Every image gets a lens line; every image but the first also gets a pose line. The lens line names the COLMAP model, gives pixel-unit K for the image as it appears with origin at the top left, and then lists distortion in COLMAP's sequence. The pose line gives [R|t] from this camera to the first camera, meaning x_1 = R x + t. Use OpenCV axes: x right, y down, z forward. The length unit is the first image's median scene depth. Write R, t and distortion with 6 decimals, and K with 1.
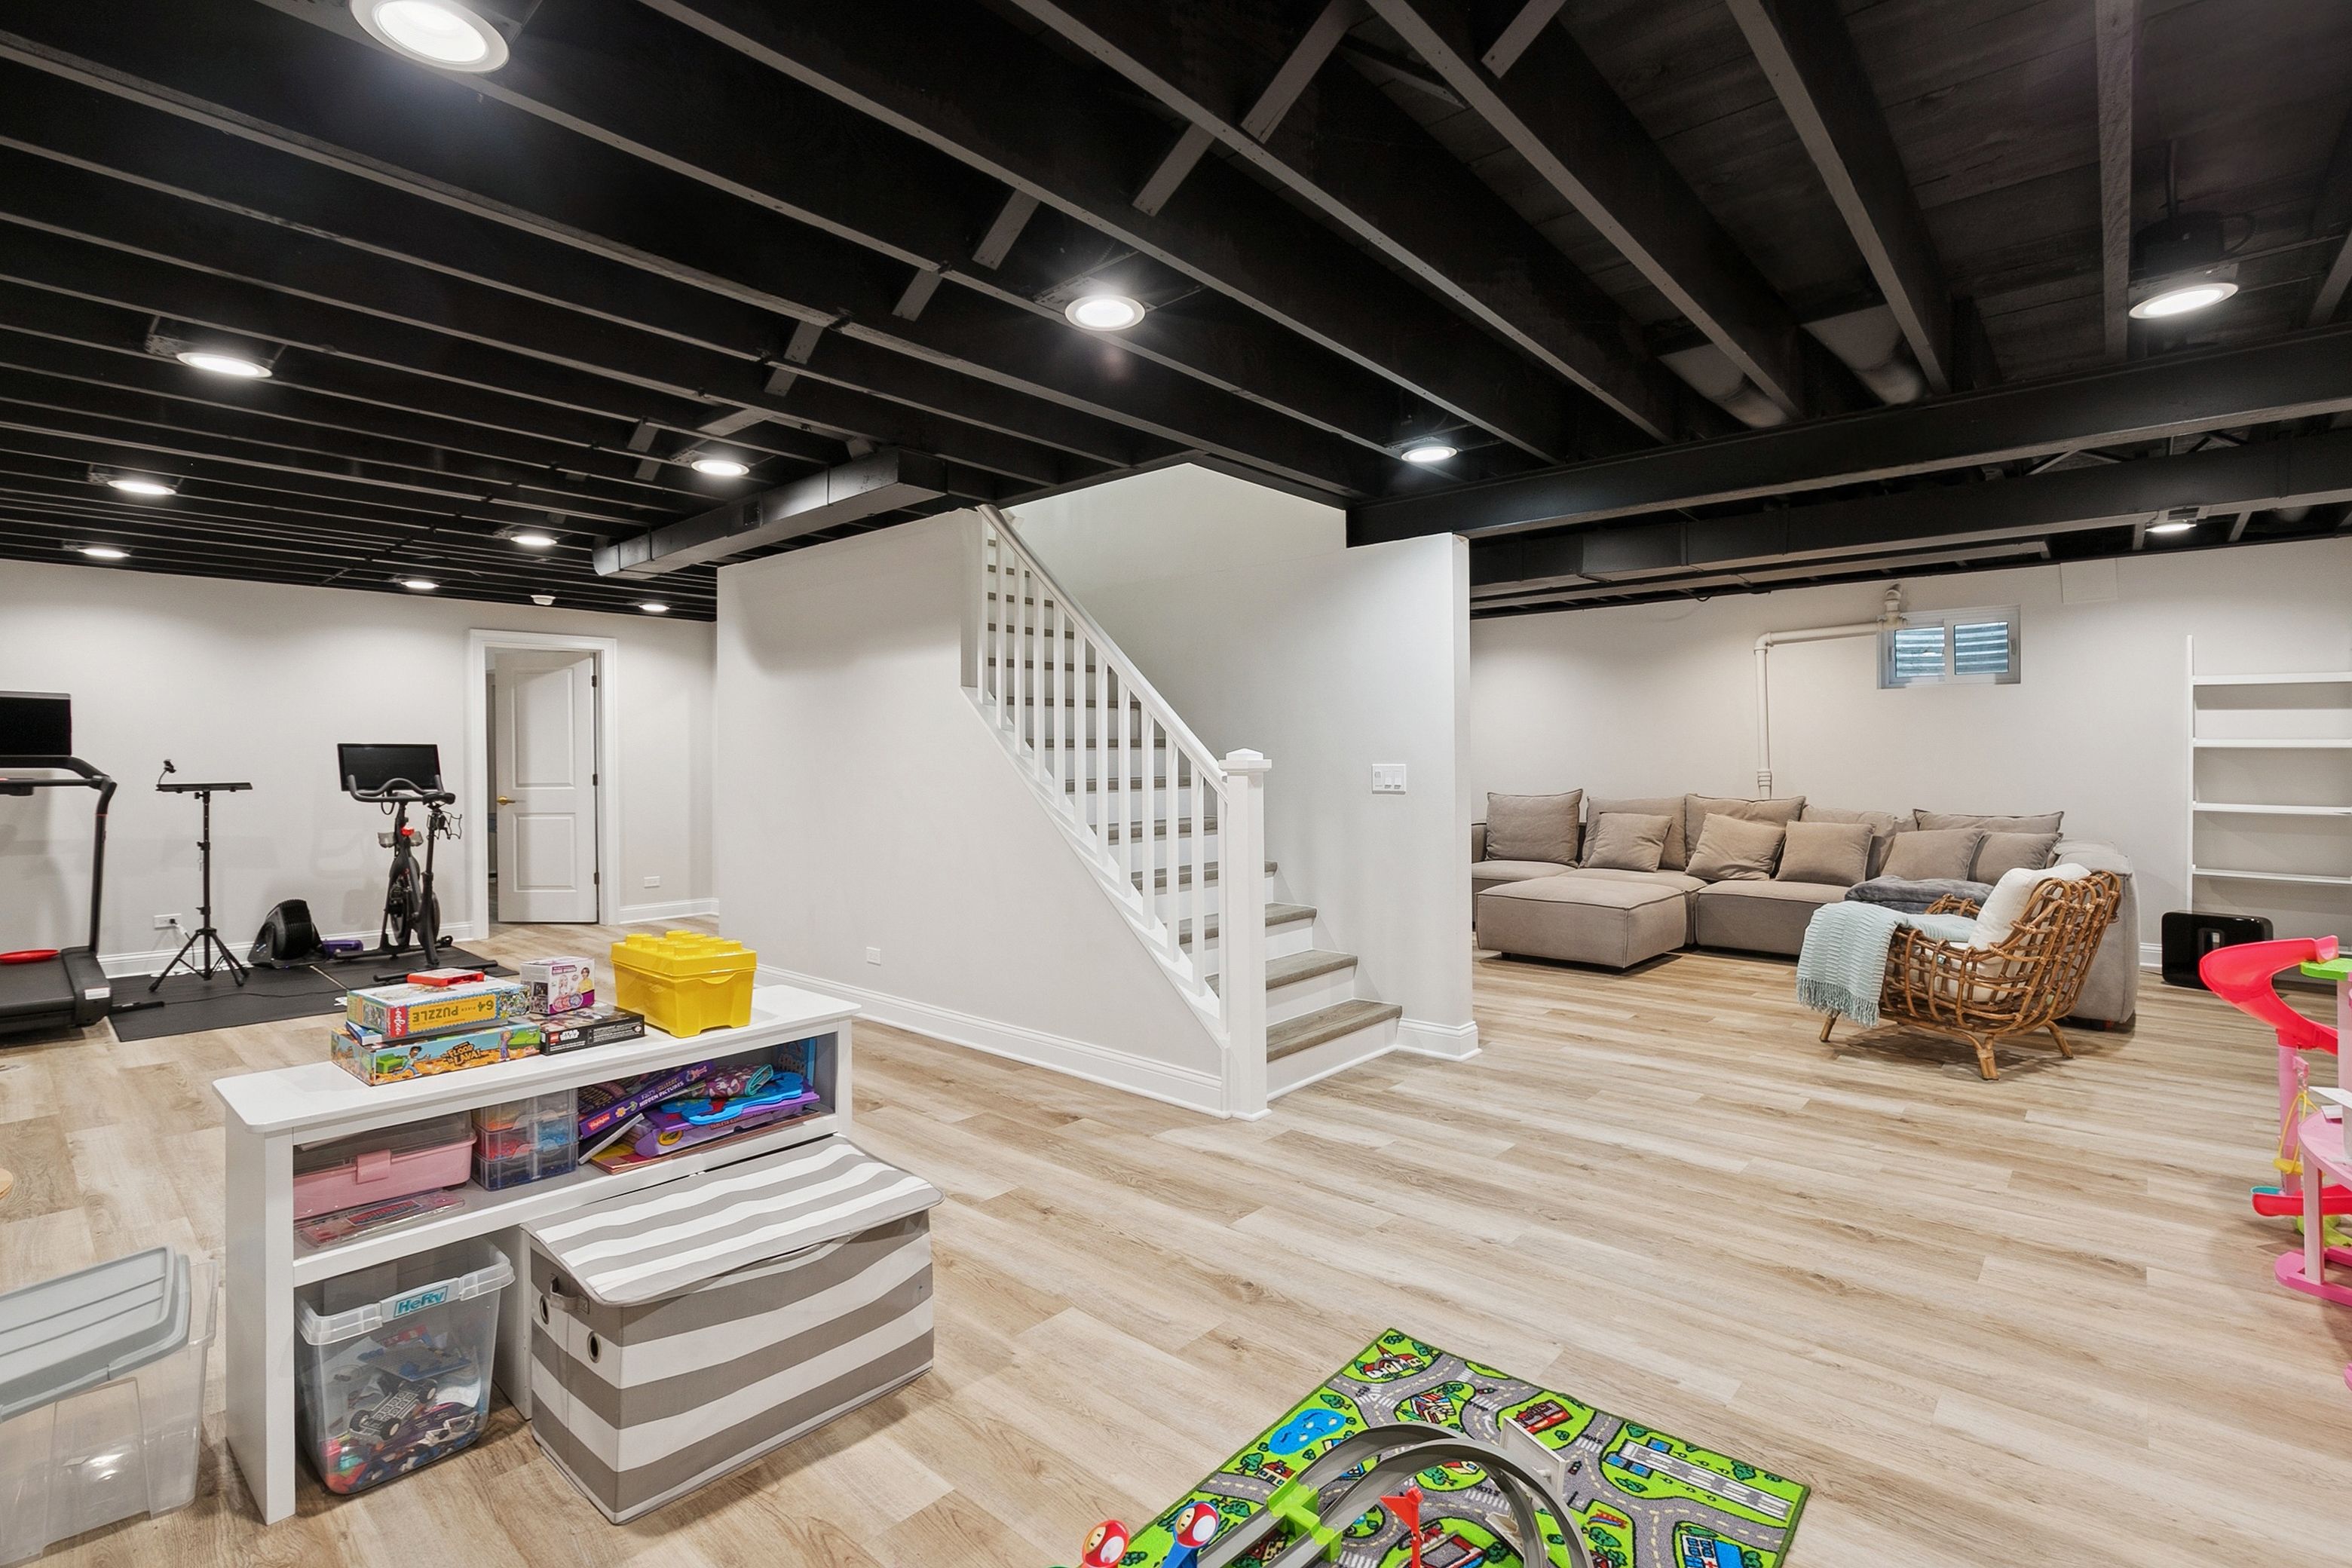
lens RADIAL K [[1091.9, 0, 1213.6], [0, 1091.9, 752.6], [0, 0, 1]] dist [0.012087, 0.000892]
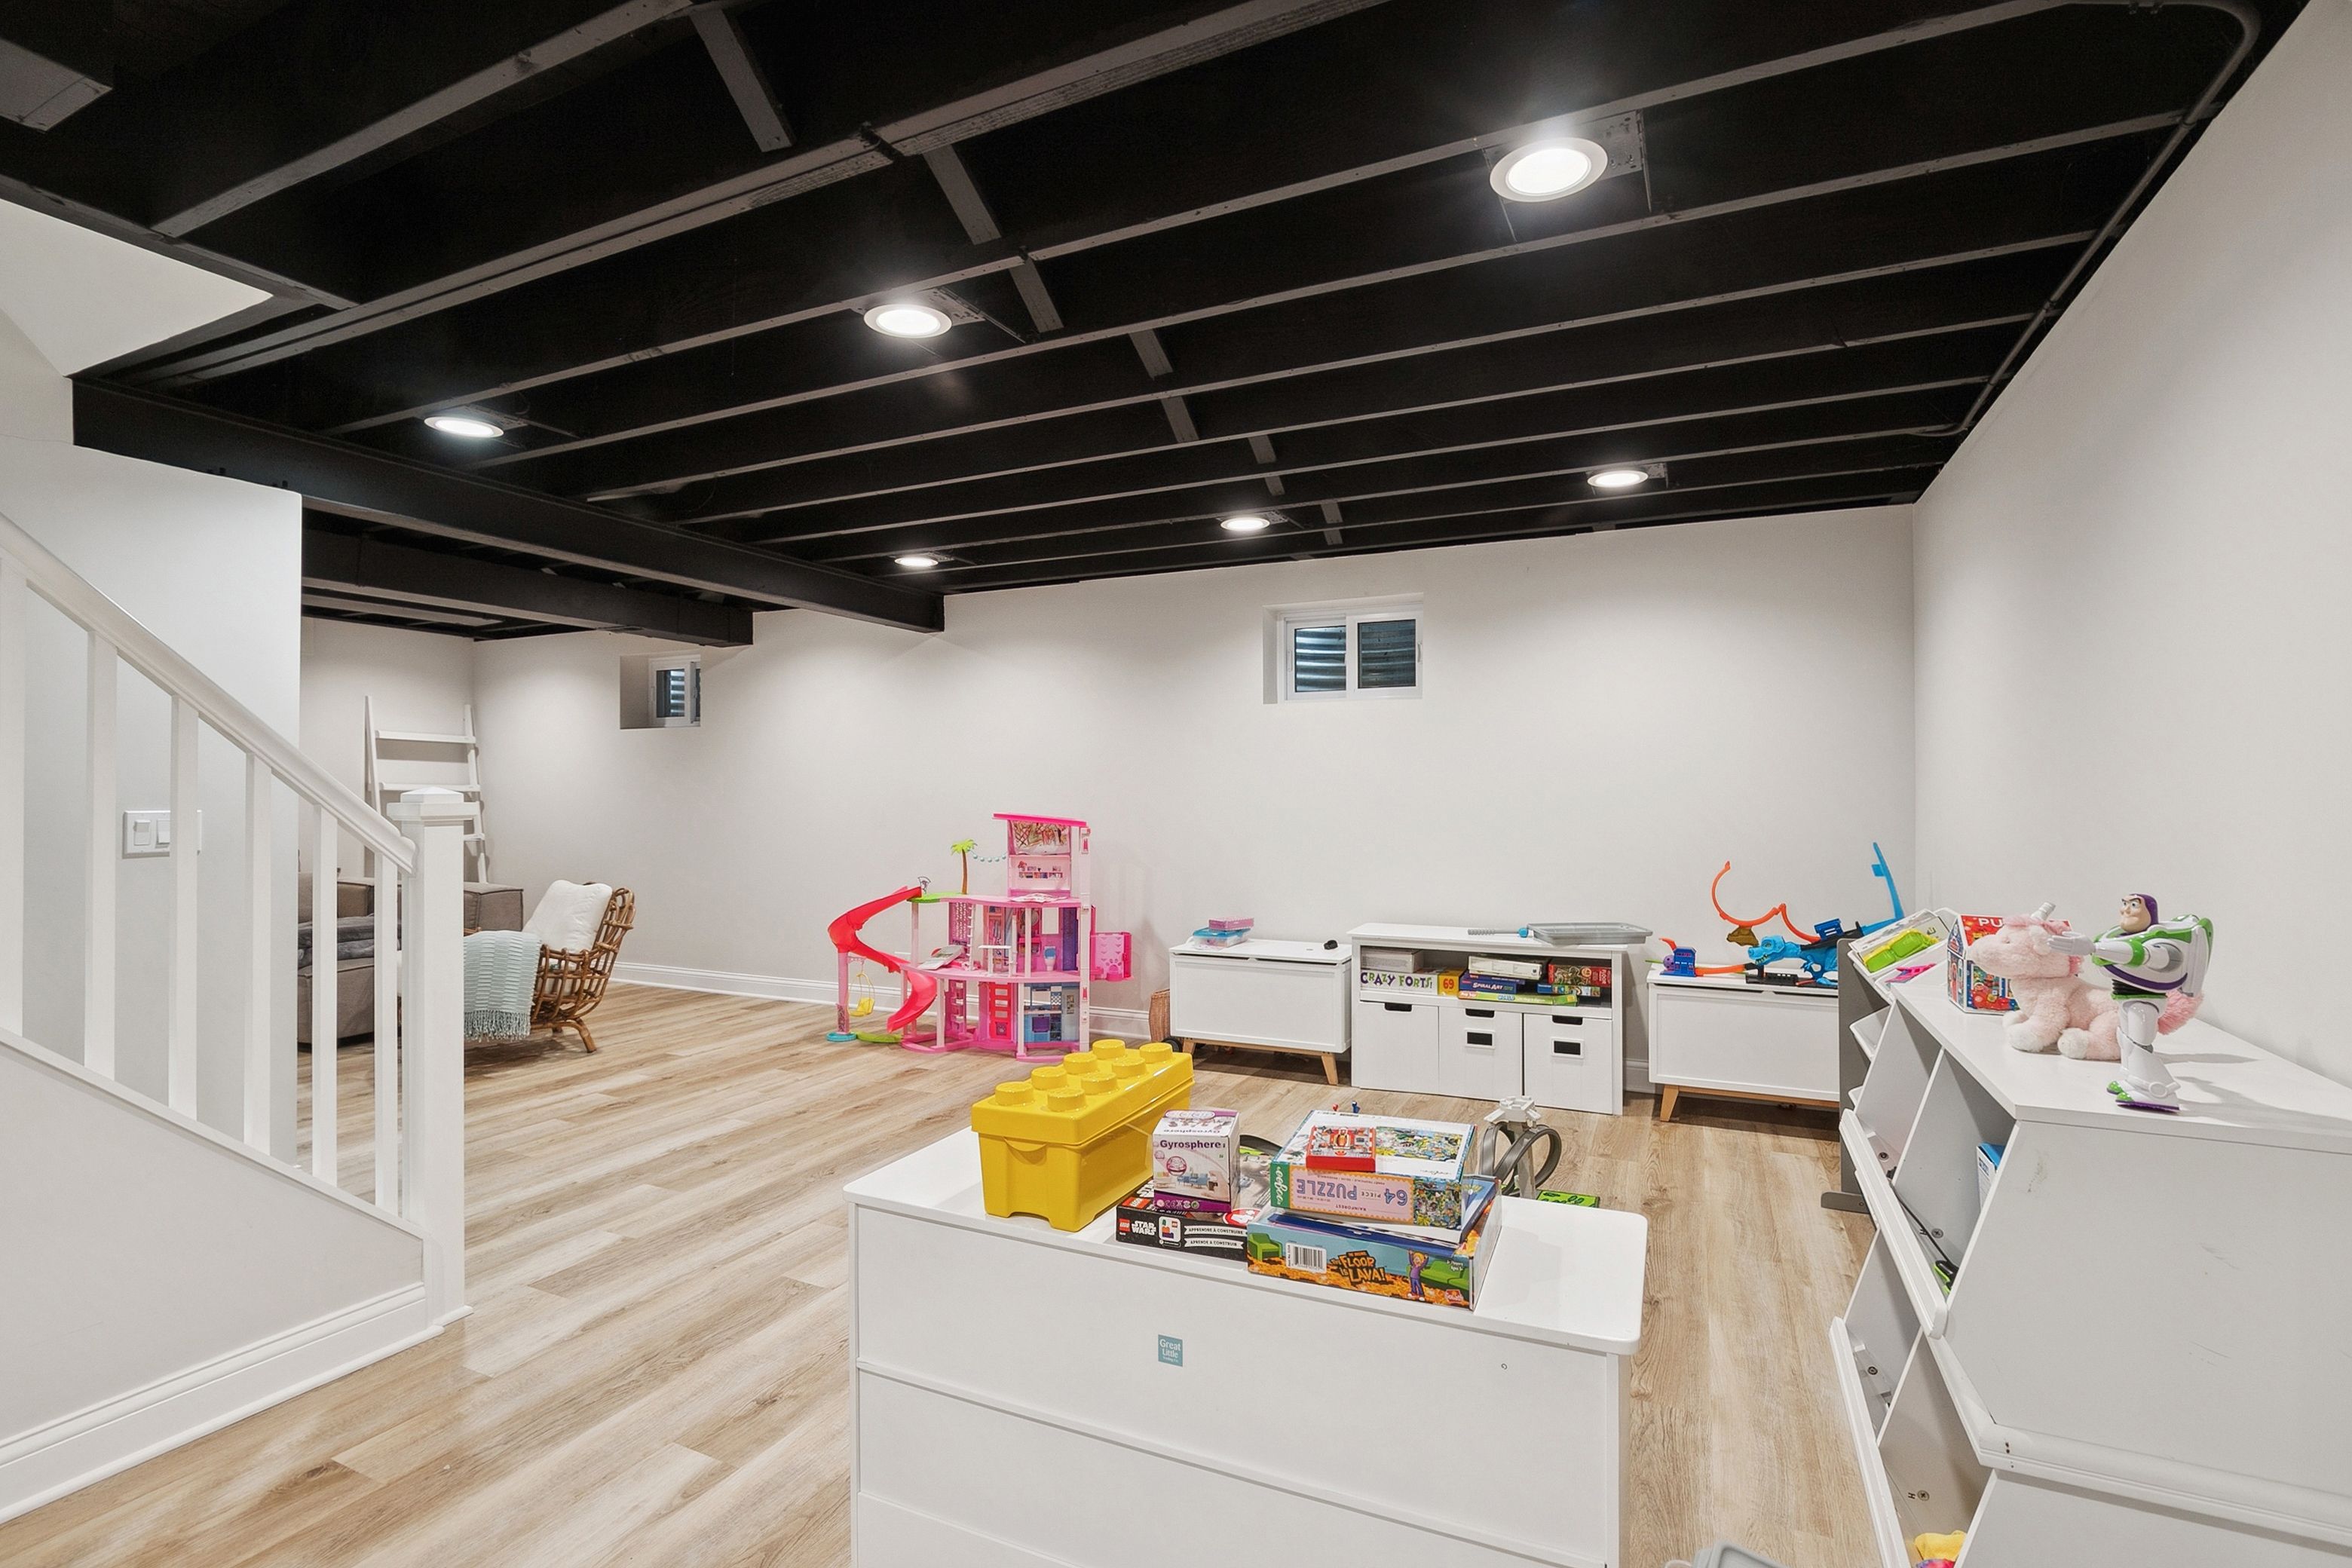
lens RADIAL K [[1076.3, 0, 1157.8], [0, 1076.3, 795.9], [0, 0, 1]] dist [0.001487, 0.000226]
pose [[-0.249854, 0.005764, 0.968266, -0.837281], [-0.004581, 0.999964, -0.007135, 0.005023], [-0.968273, -0.006218, -0.249818, 0.825562]]
